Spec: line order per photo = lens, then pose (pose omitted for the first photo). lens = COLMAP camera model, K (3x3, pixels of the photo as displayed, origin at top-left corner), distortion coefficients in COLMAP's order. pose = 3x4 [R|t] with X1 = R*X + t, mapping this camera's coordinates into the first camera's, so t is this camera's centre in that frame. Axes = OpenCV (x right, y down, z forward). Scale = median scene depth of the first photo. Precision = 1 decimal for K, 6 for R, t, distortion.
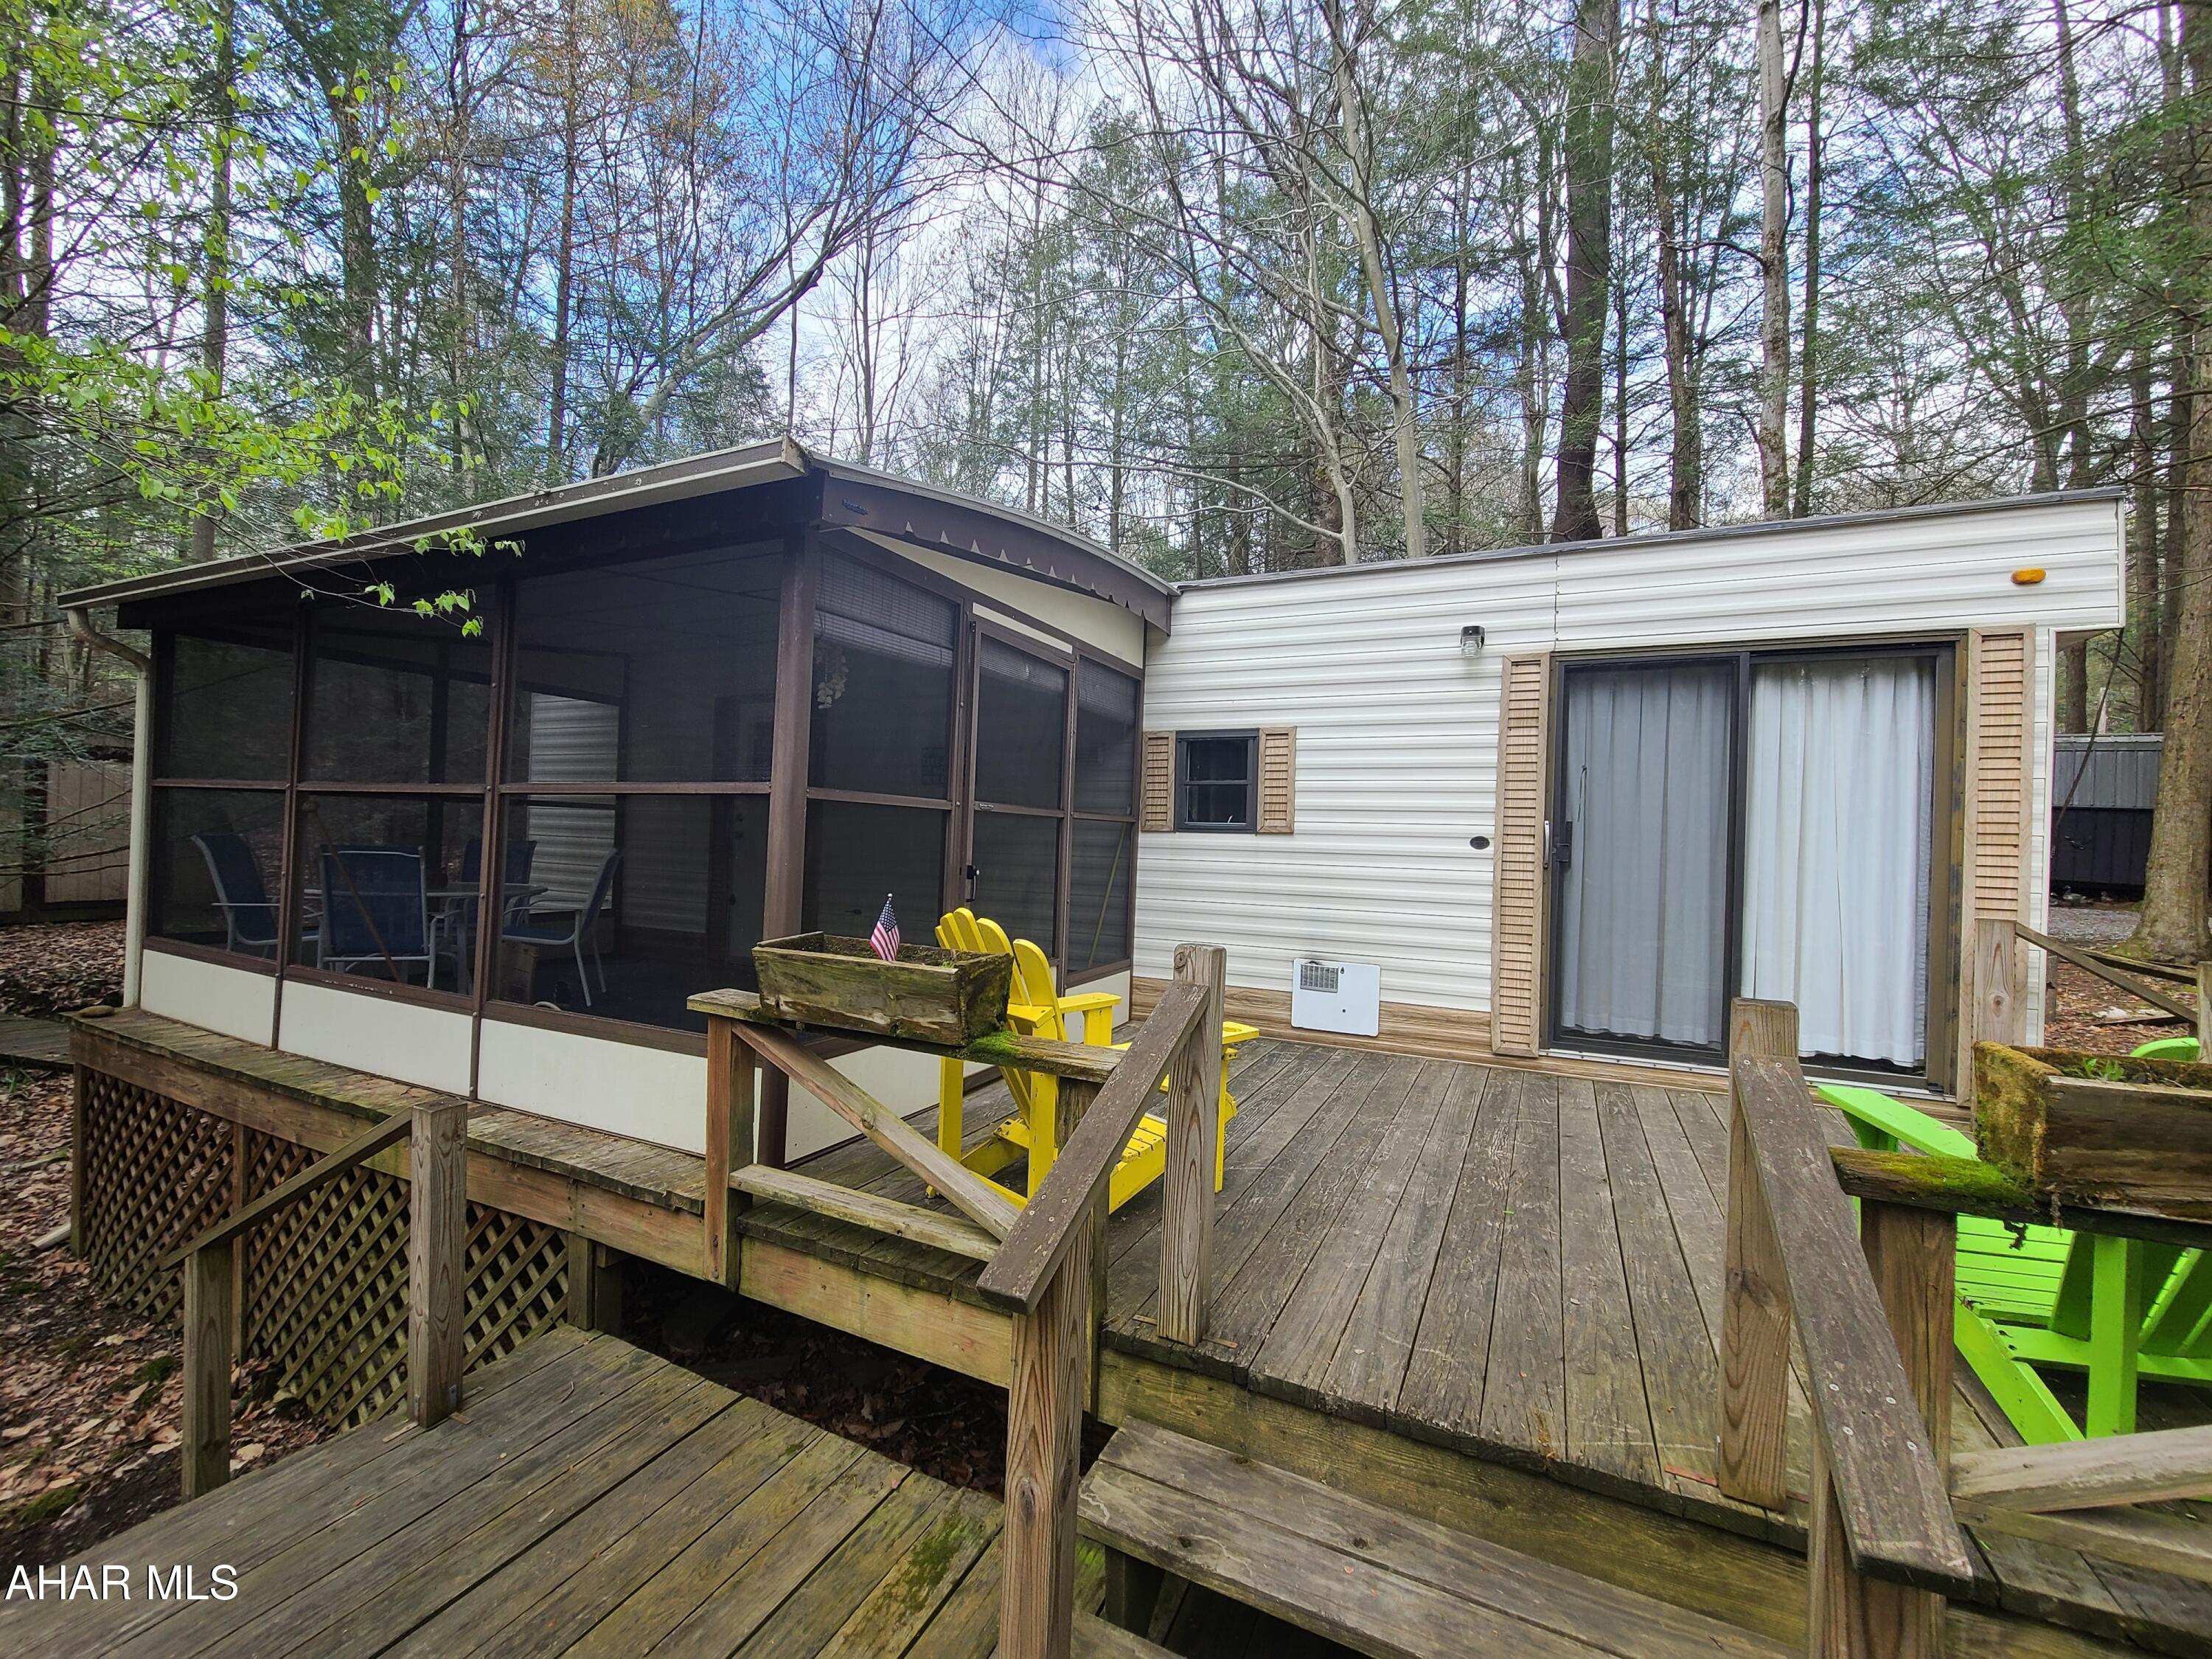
lens RADIAL K [[912.8, 0, 1106.0], [0, 912.8, 829.5], [0, 0, 1]] dist [0.009472, -0.004386]
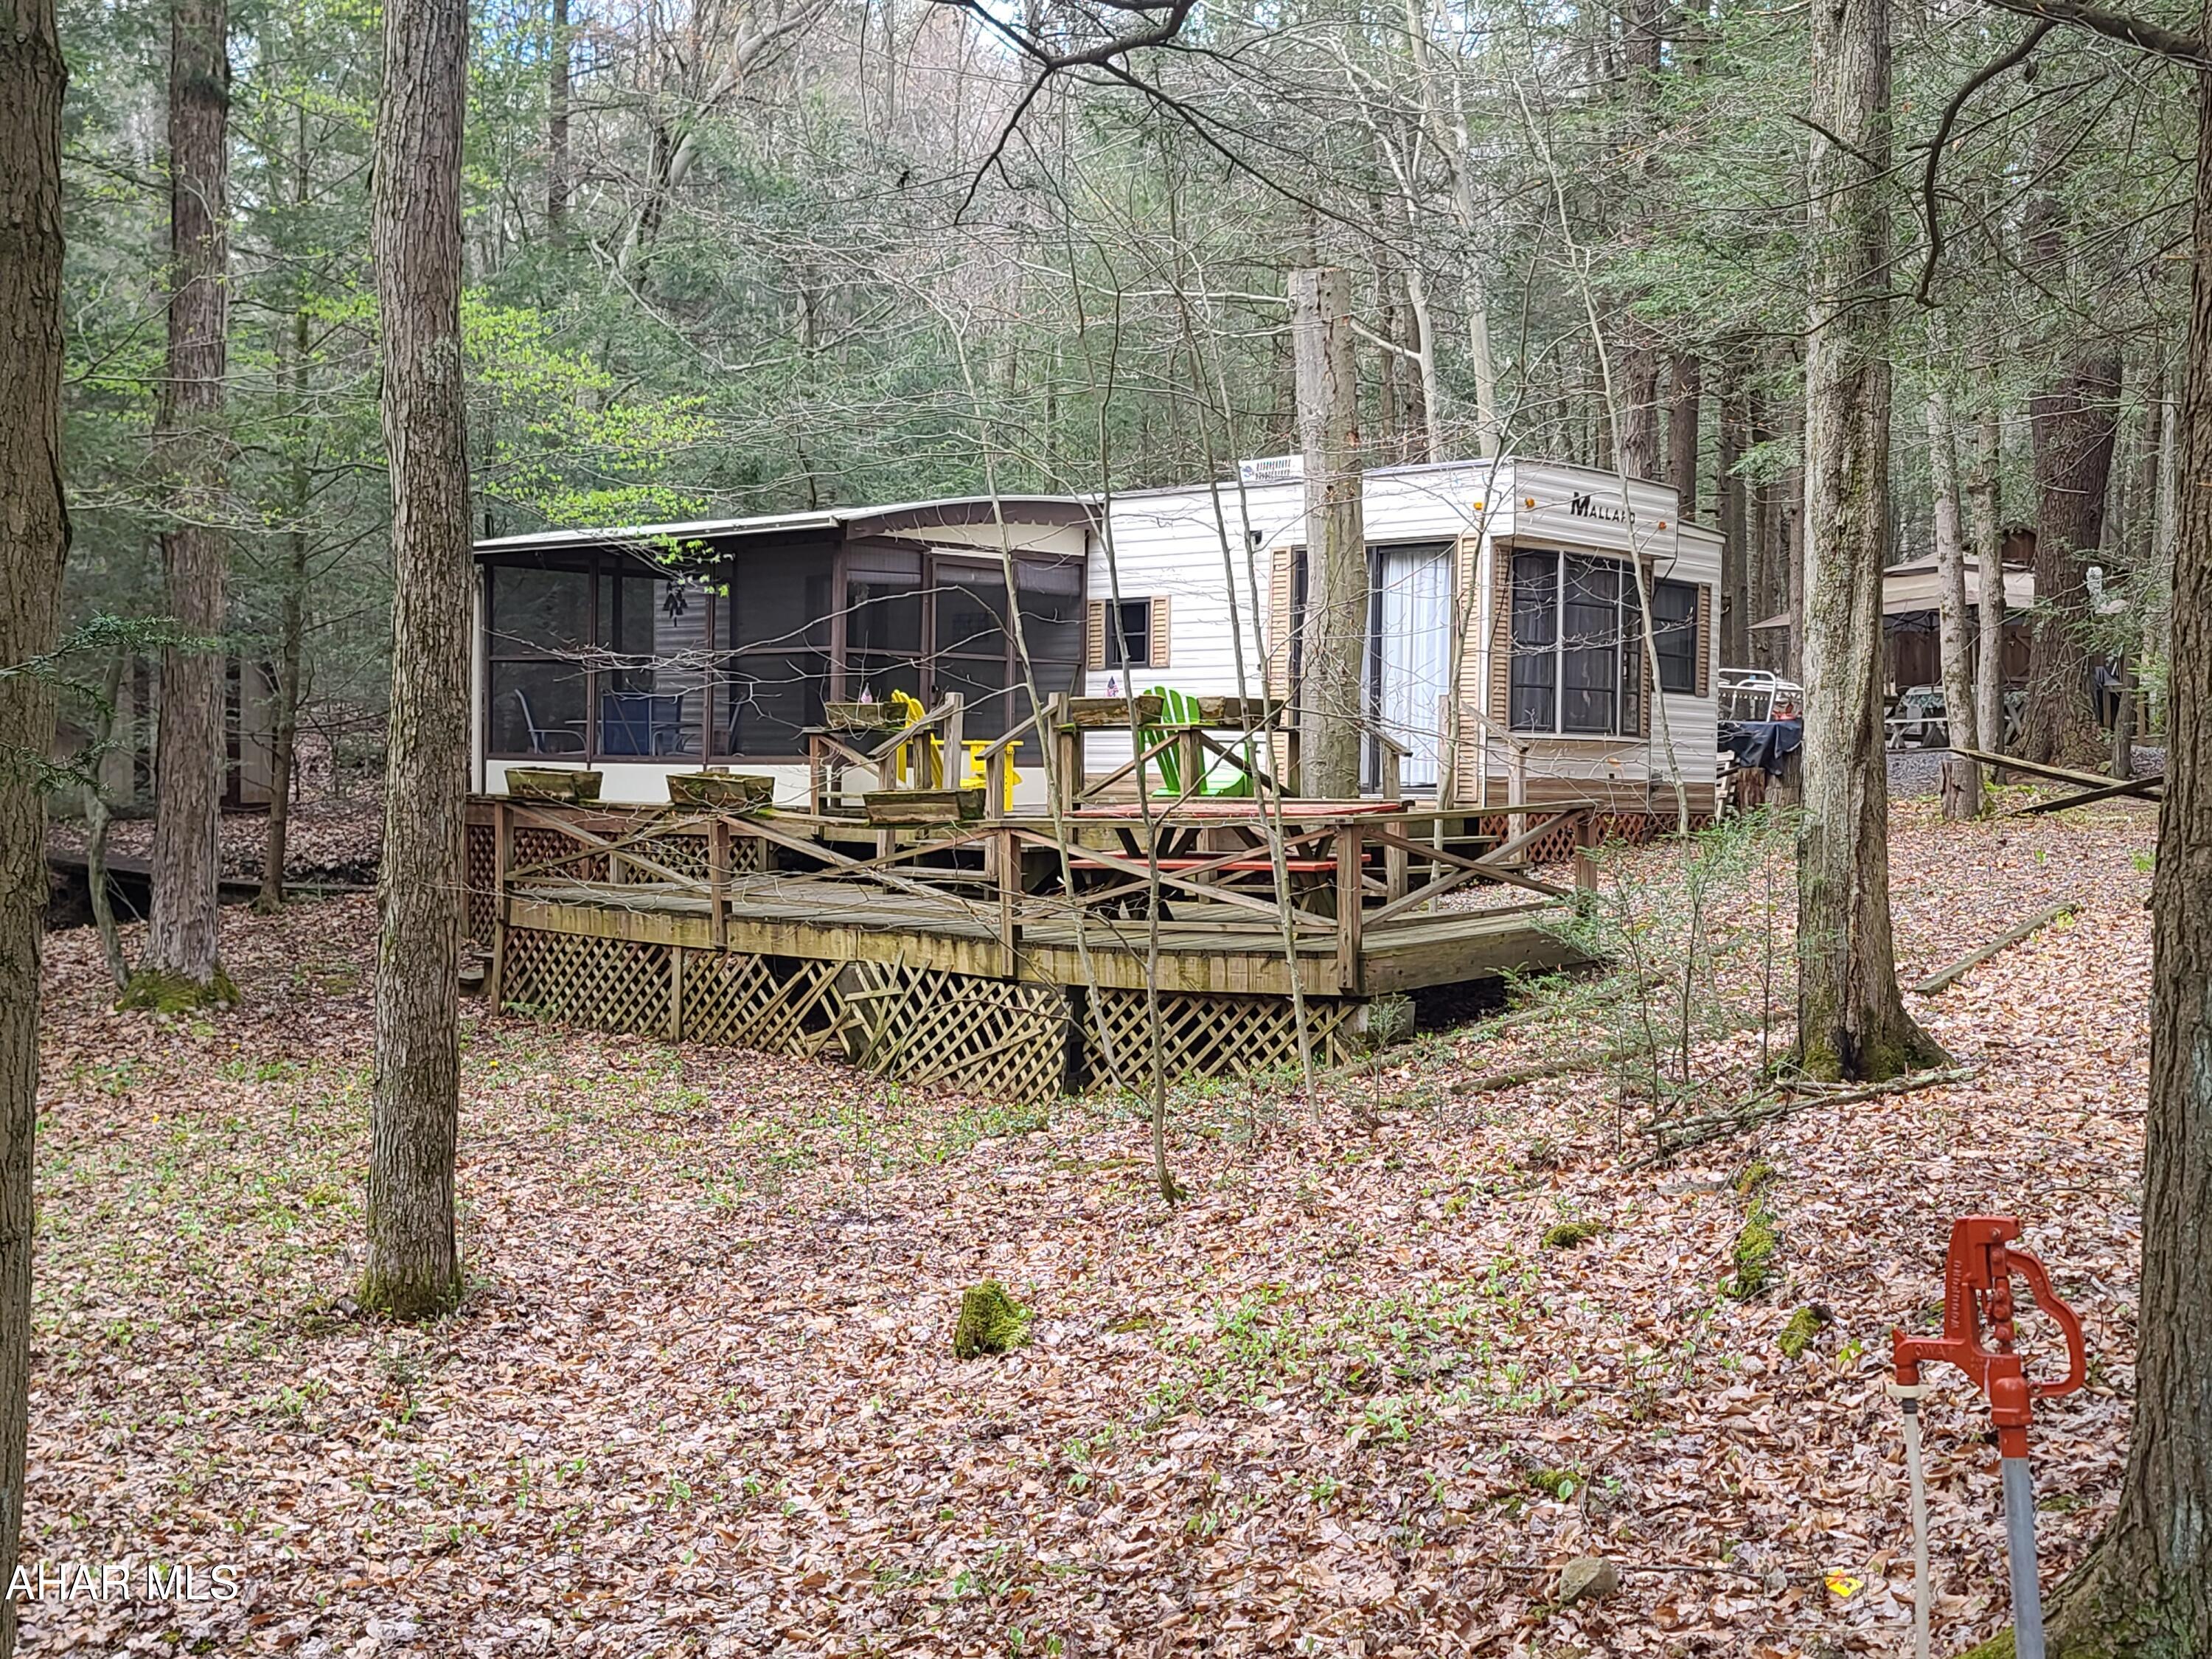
lens RADIAL K [[2145.8, 0, 1106.0], [0, 2145.8, 829.5], [0, 0, 1]] dist [-0.000752, -0.000217]
pose [[0.962120, -0.017850, -0.272041, 1.102608], [0.029010, 0.998892, 0.037054, 0.143785], [0.271078, -0.043542, 0.961572, -2.521467]]
